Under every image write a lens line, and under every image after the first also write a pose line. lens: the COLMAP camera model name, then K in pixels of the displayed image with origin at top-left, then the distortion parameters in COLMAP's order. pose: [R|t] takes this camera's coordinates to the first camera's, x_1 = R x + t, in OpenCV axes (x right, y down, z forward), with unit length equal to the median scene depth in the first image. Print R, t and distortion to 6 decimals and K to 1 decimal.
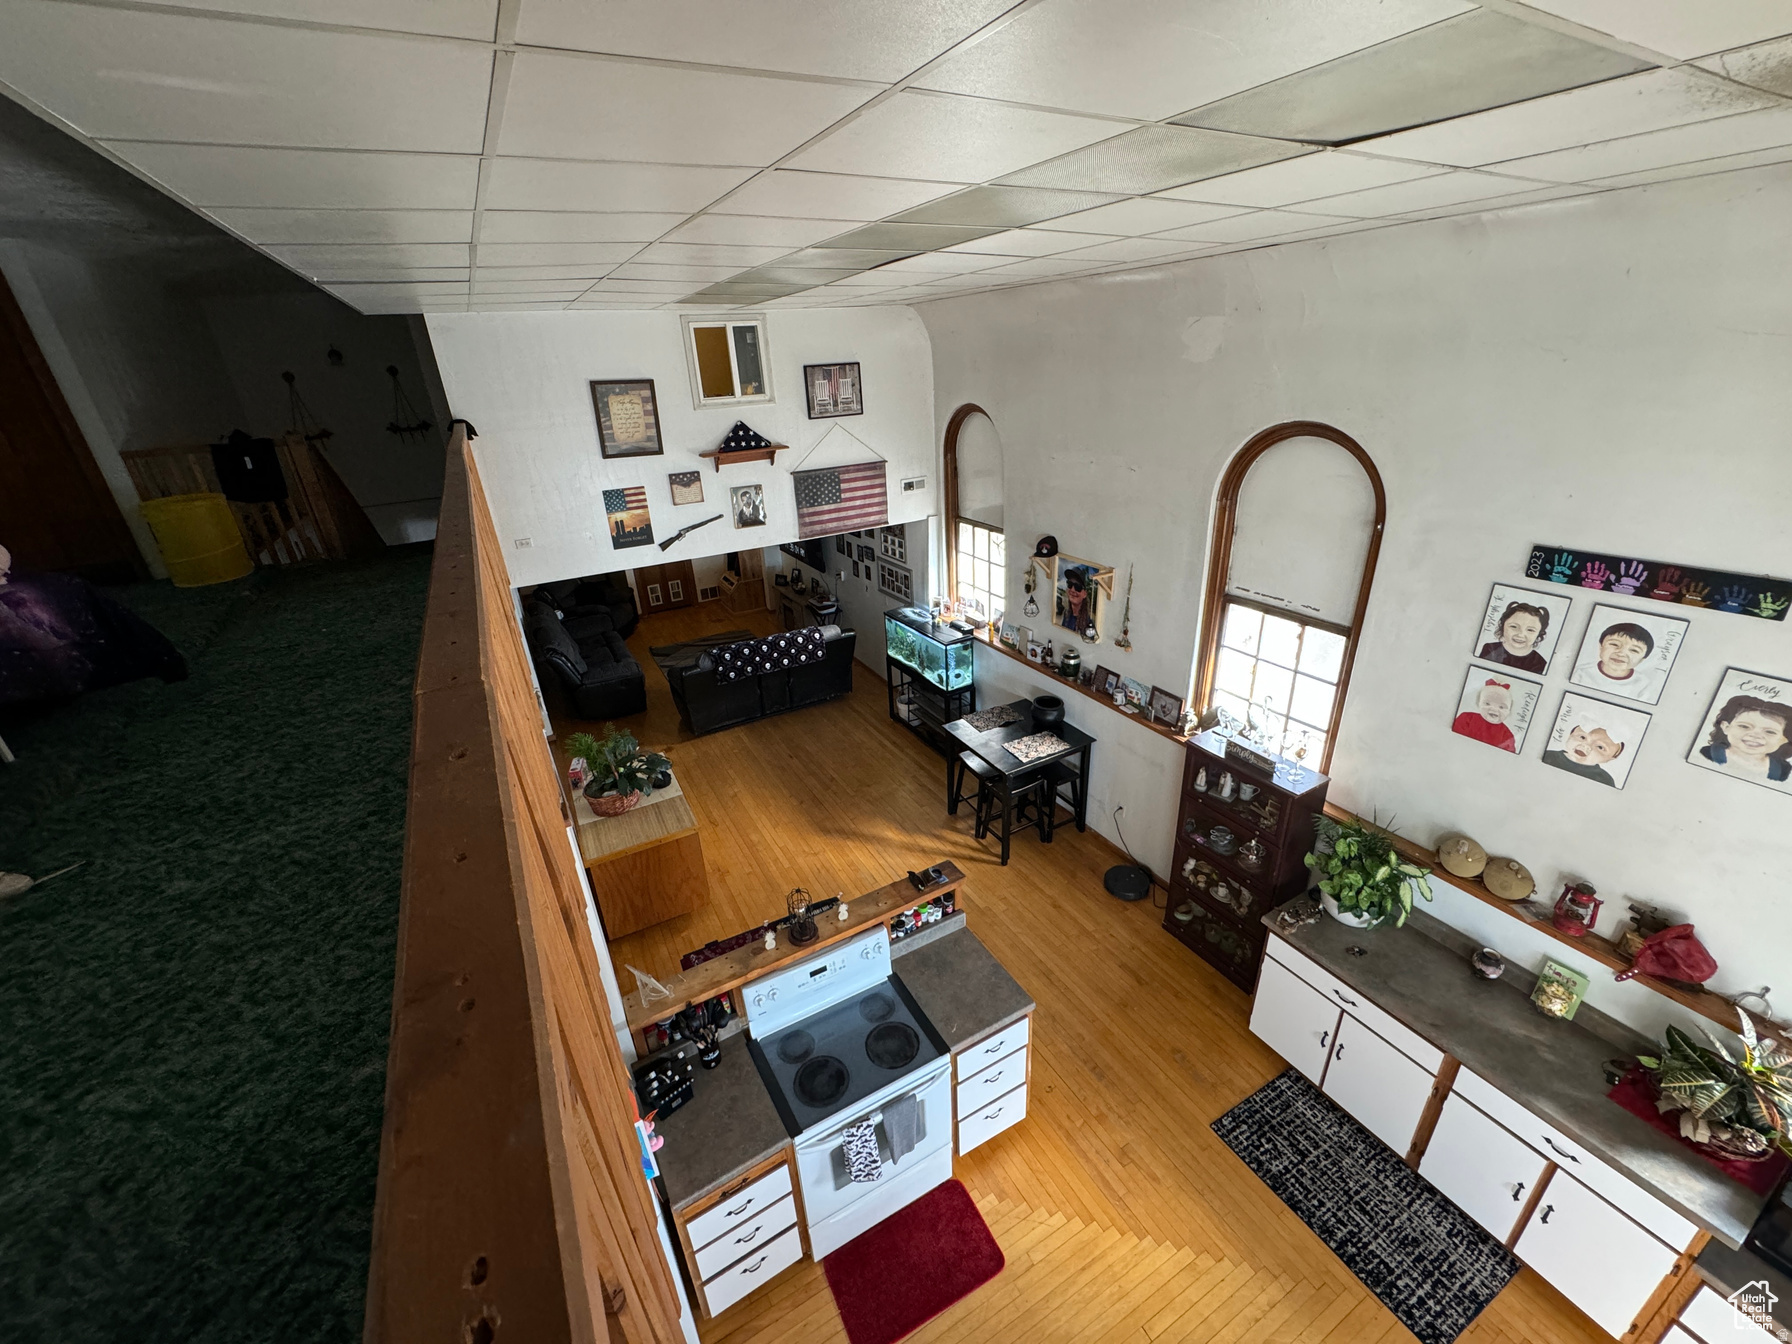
lens RADIAL K [[714.5, 0, 894.8], [0, 714.5, 668.4], [0, 0, 1]] dist [0.000550, 0.000102]
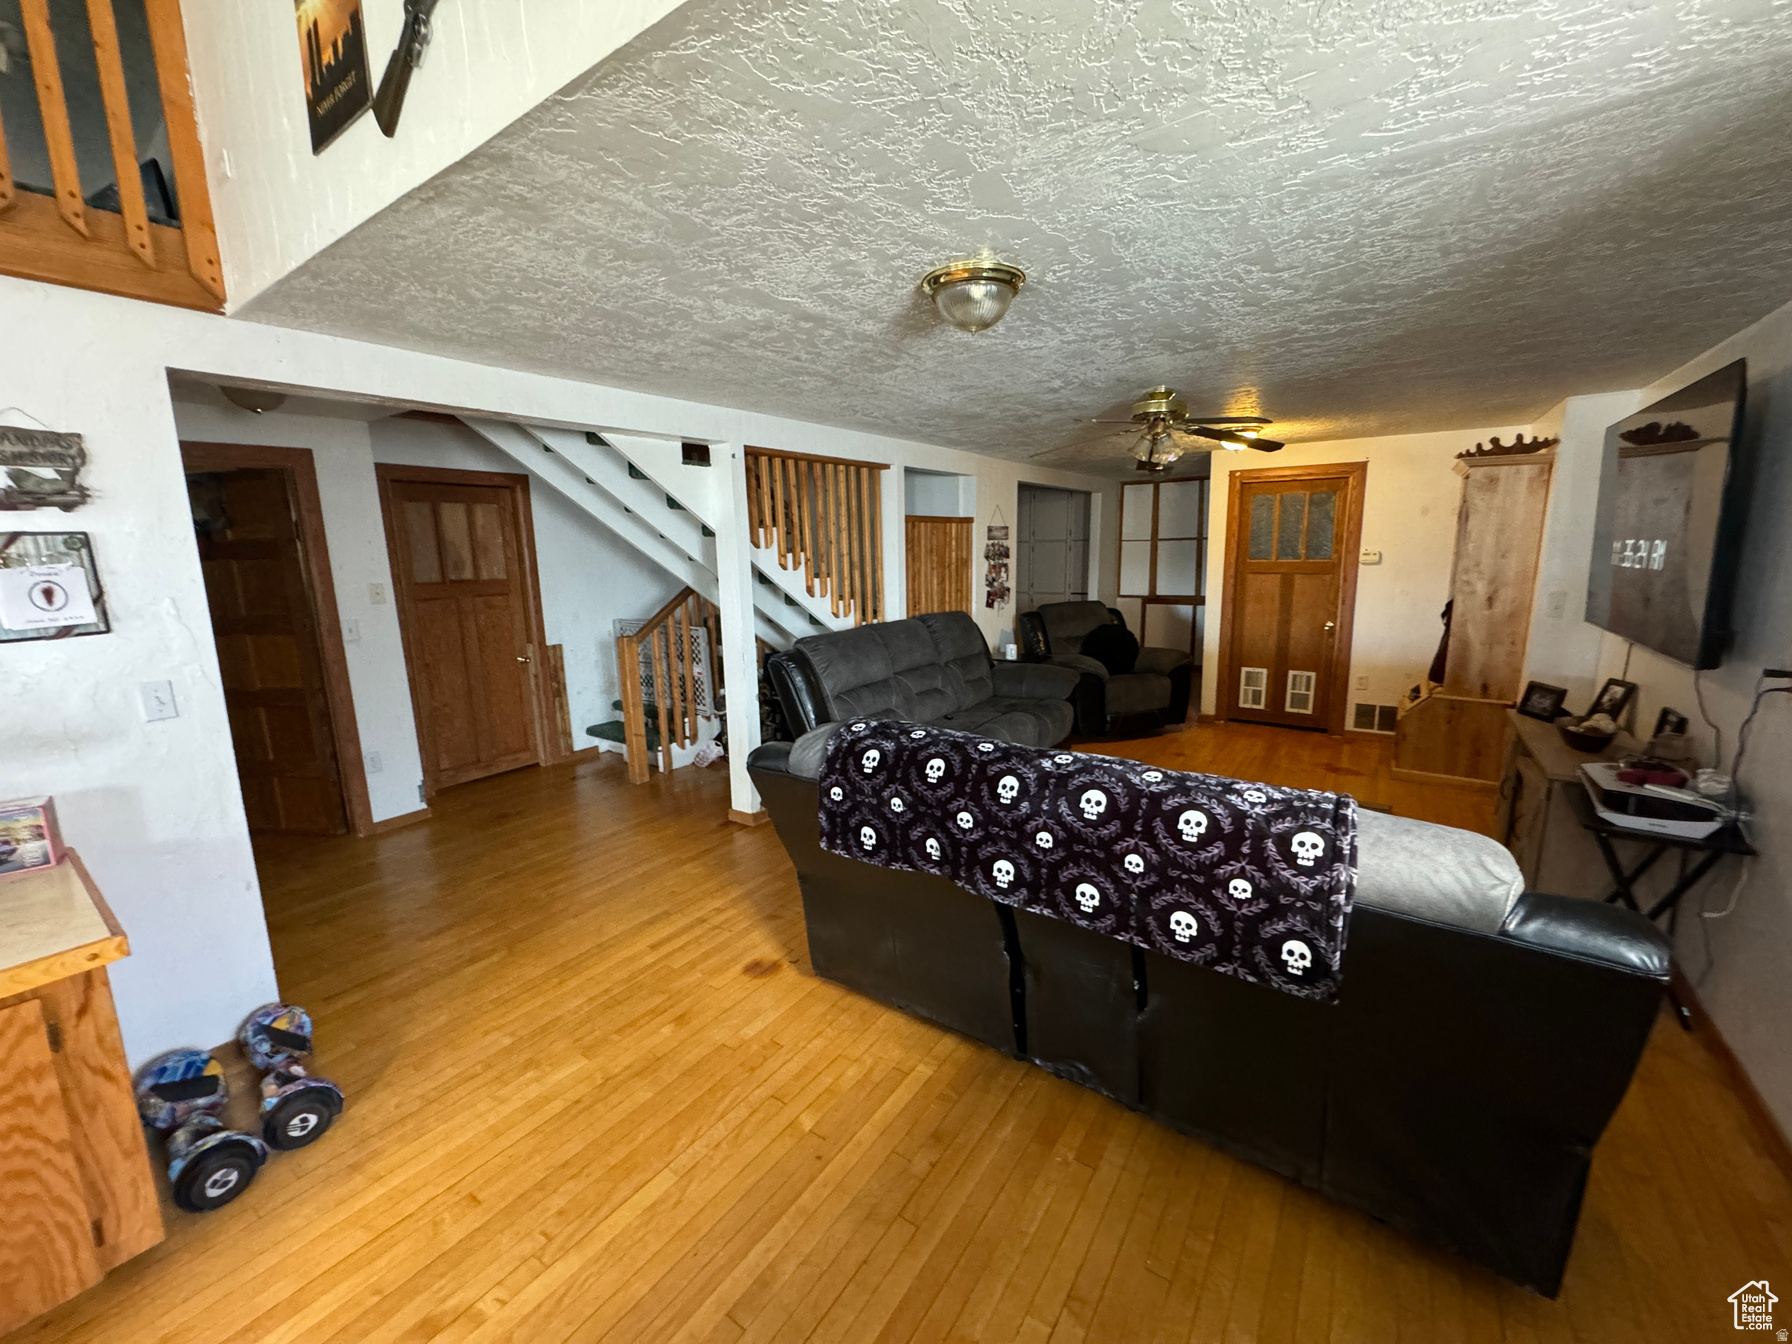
lens RADIAL K [[707.9, 0, 904.3], [0, 707.9, 672.5], [0, 0, 1]] dist [-0.001385, -0.000038]
pose [[0.439567, 0.193700, -0.877075, -0.018776], [-0.365774, 0.930440, 0.022169, -0.068959], [0.820360, 0.311067, 0.479841, 1.096423]]
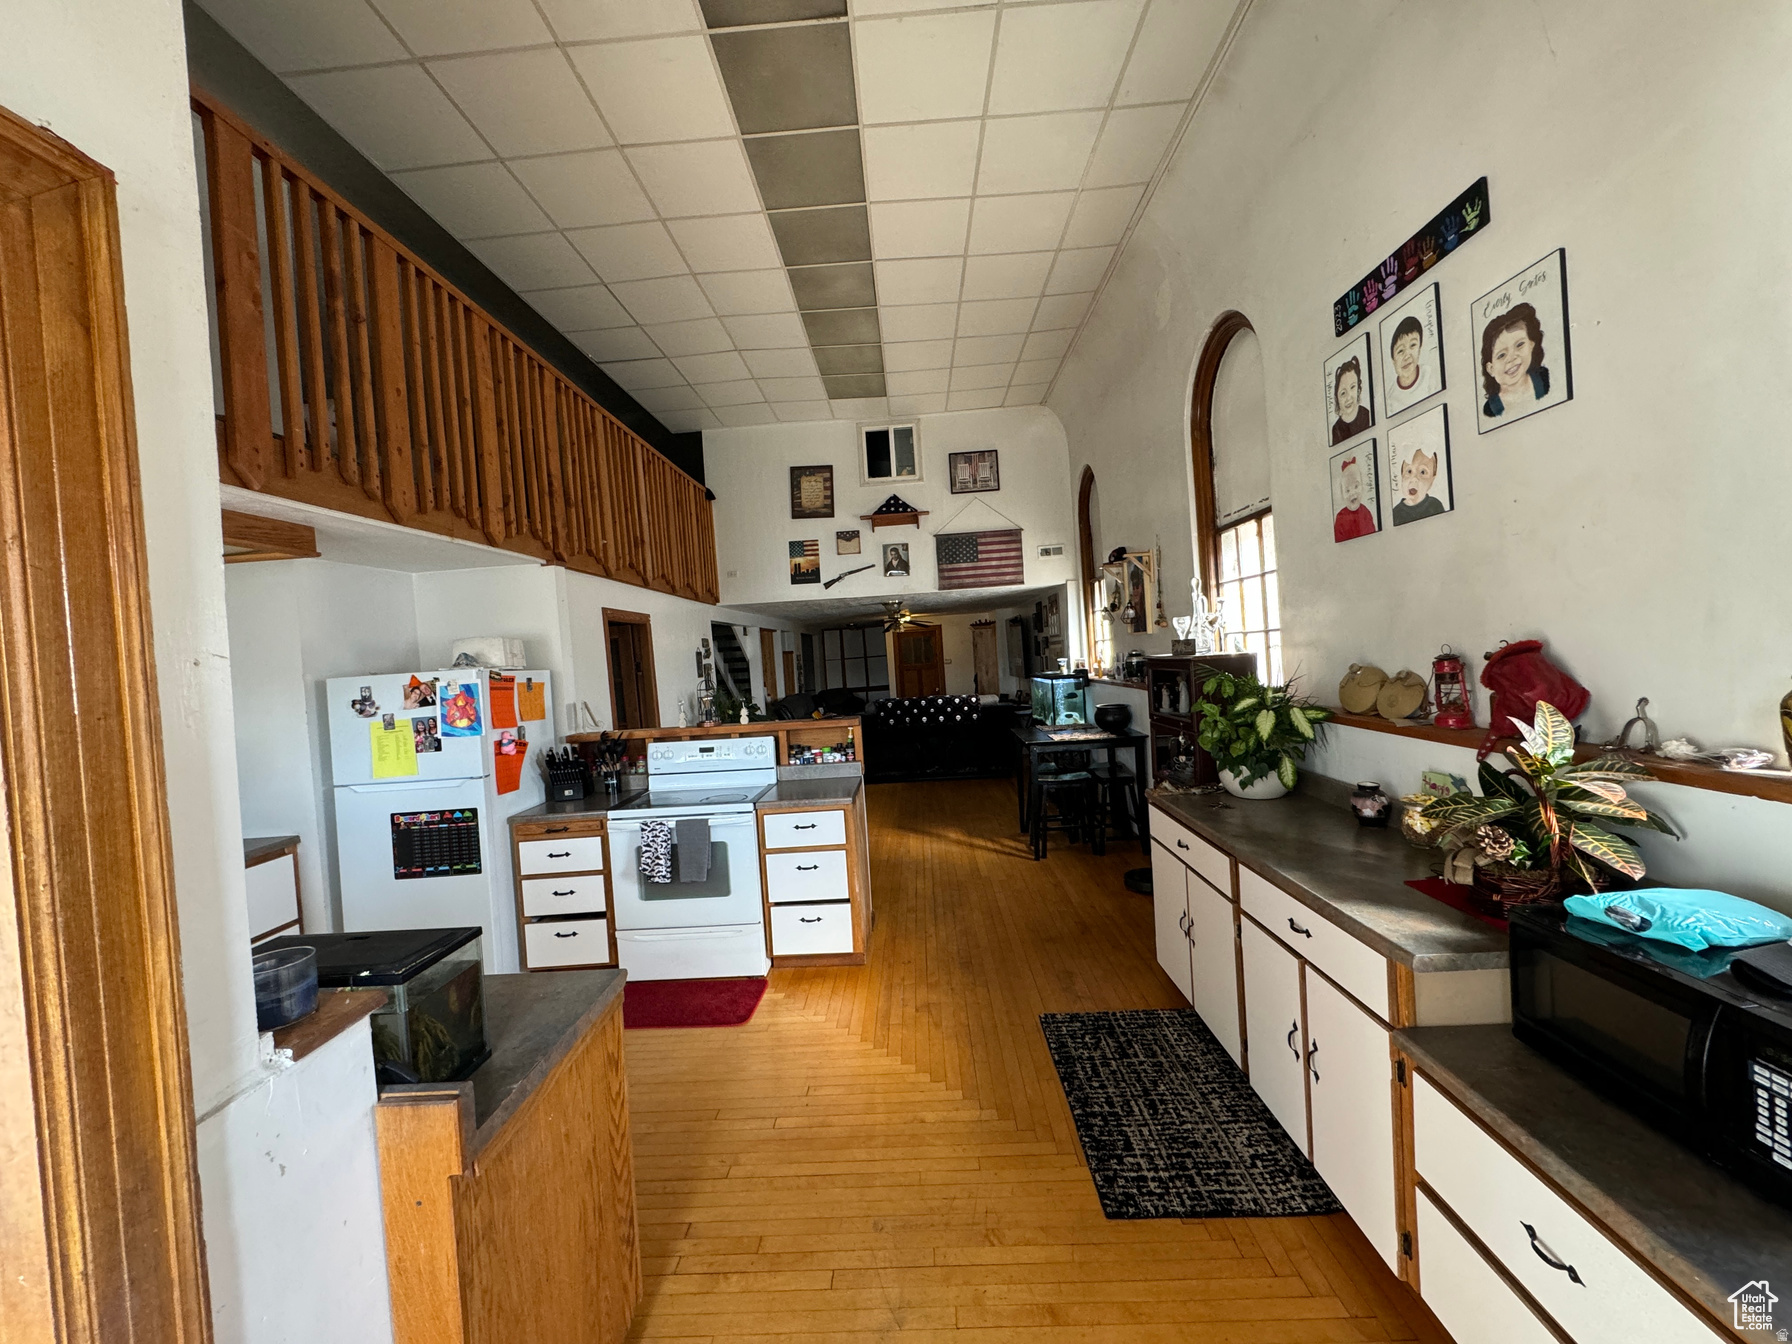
lens RADIAL K [[714.2, 0, 898.6], [0, 714.2, 670.7], [0, 0, 1]] dist [0.002857, -0.000319]
pose [[0.859054, 0.003860, -0.511871, 0.460504], [-0.185925, 0.934031, -0.304987, 0.350852], [0.476926, 0.357170, 0.803101, 0.073942]]
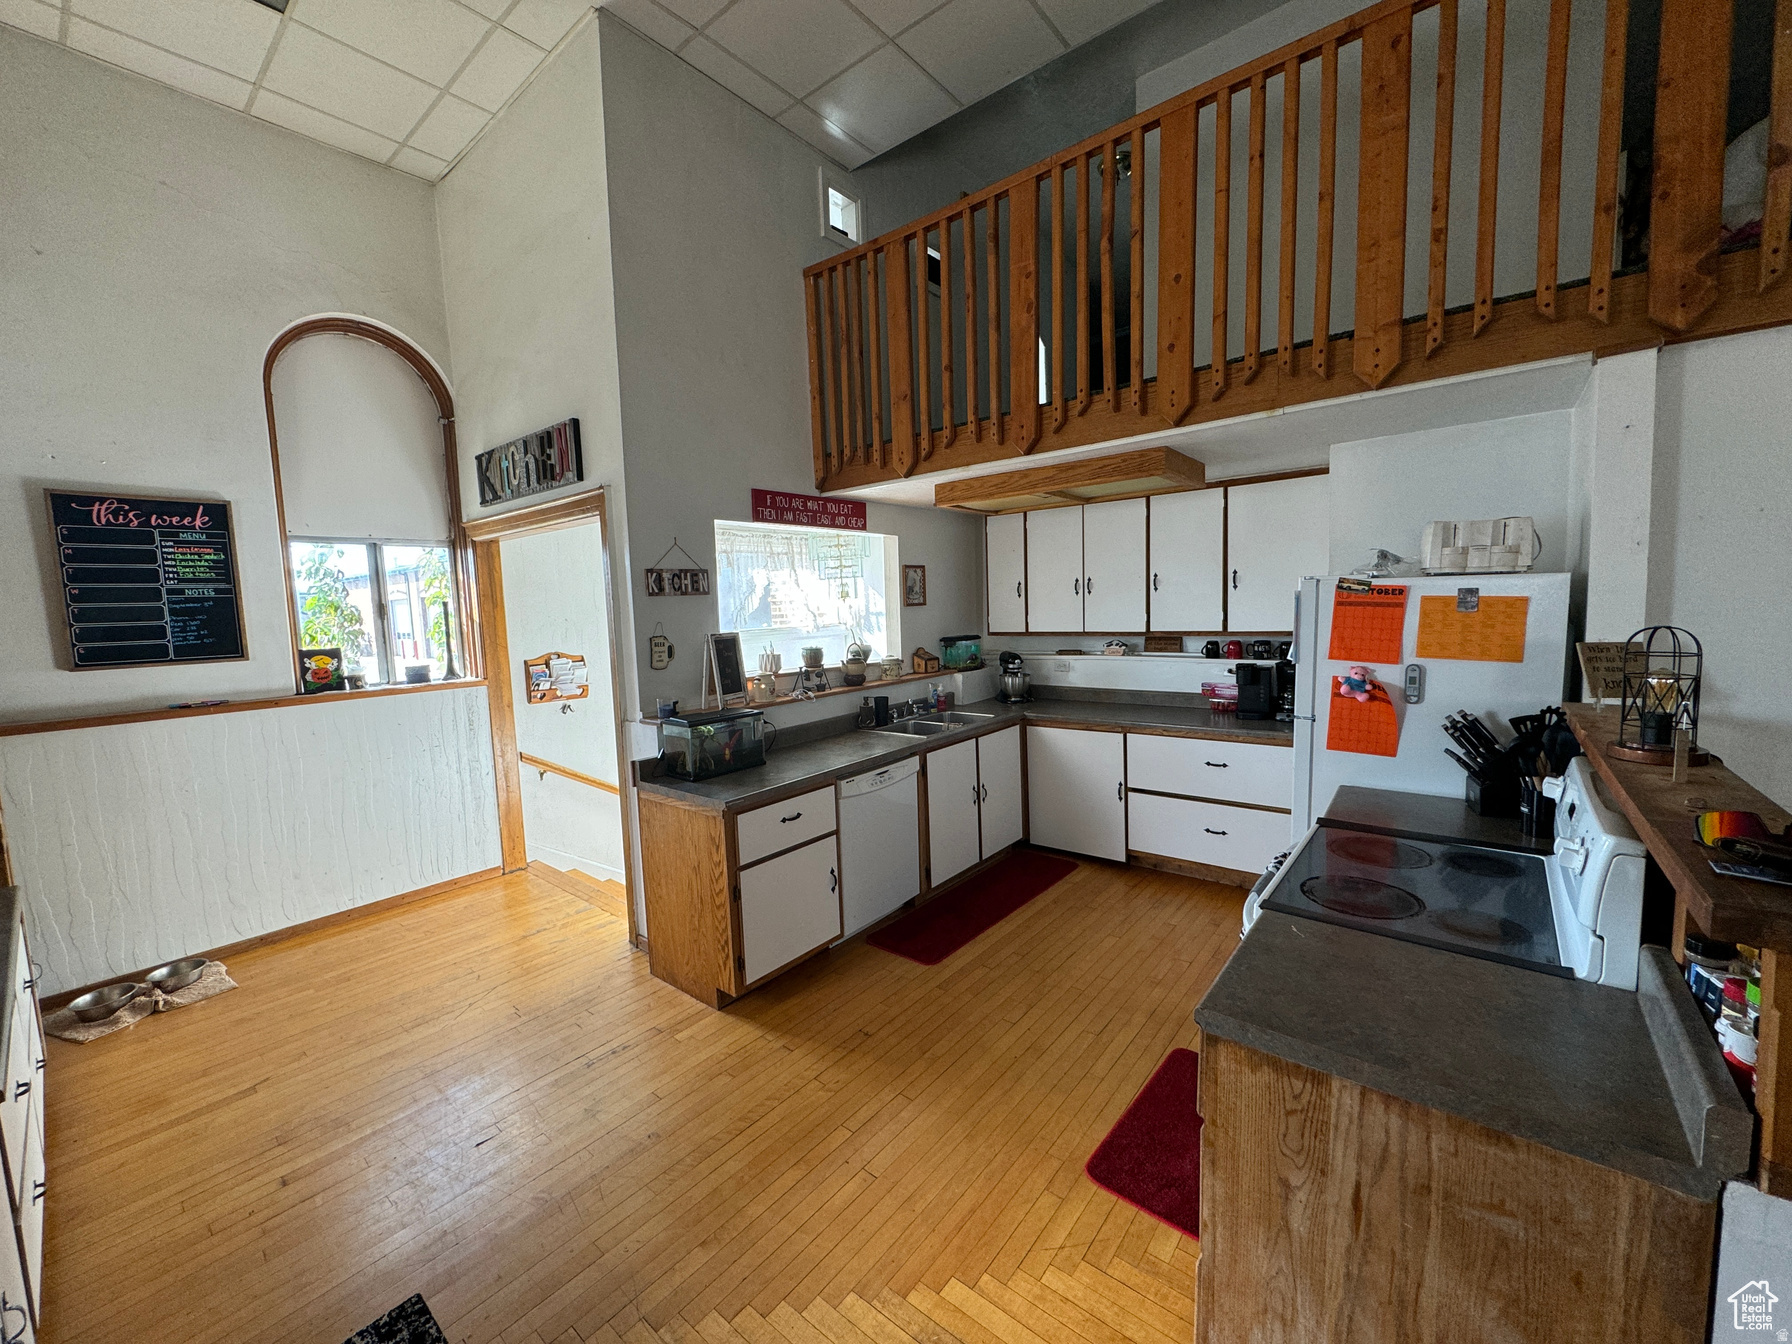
lens RADIAL K [[714.2, 0, 898.6], [0, 714.2, 670.7], [0, 0, 1]] dist [0.002857, -0.000319]
pose [[-0.927489, 0.113011, -0.356361, 0.261237], [-0.078494, 0.873103, 0.481175, 0.090476], [0.365517, 0.474257, -0.800923, 0.673893]]
